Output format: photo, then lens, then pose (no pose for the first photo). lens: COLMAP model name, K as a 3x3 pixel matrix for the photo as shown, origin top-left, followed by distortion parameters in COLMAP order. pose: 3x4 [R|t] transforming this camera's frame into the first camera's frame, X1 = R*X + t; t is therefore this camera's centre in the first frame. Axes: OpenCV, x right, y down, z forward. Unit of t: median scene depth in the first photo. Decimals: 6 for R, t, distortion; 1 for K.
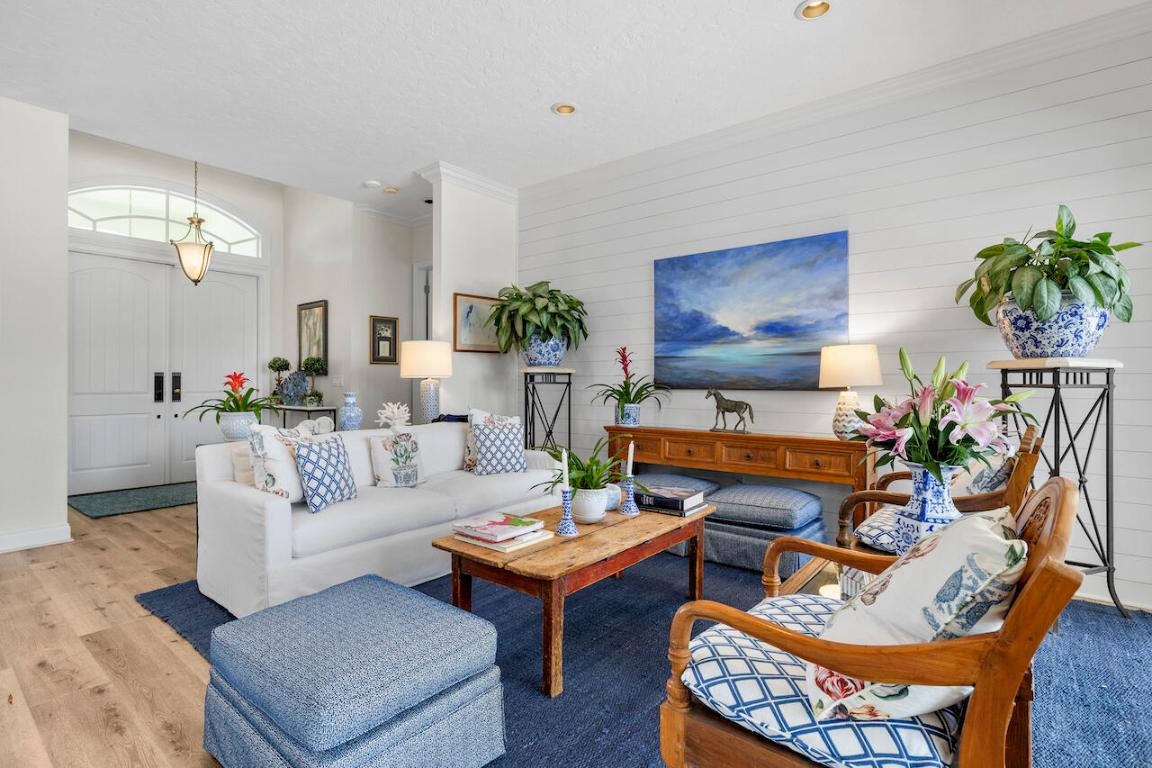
lens RADIAL K [[541.2, 0, 595.6], [0, 541.2, 383.7], [0, 0, 1]] dist [-0.005794, 0.001005]
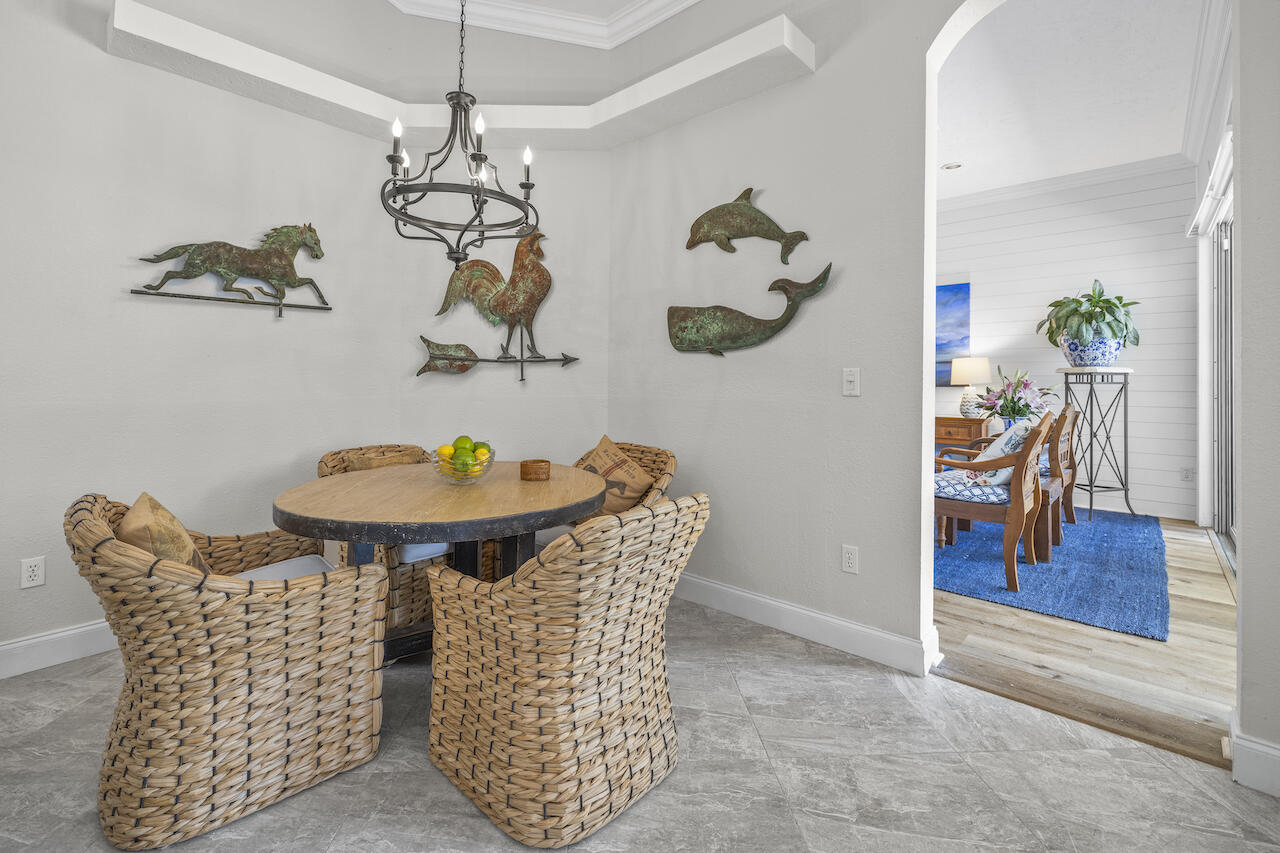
lens RADIAL K [[588.9, 0, 652.1], [0, 588.9, 382.6], [0, 0, 1]] dist [-0.018777, -0.000073]
pose [[0.998986, 0.002036, -0.044969, -0.476897], [-0.002125, 0.999996, -0.001935, 0.009178], [0.044965, 0.002029, 0.998986, -0.933466]]
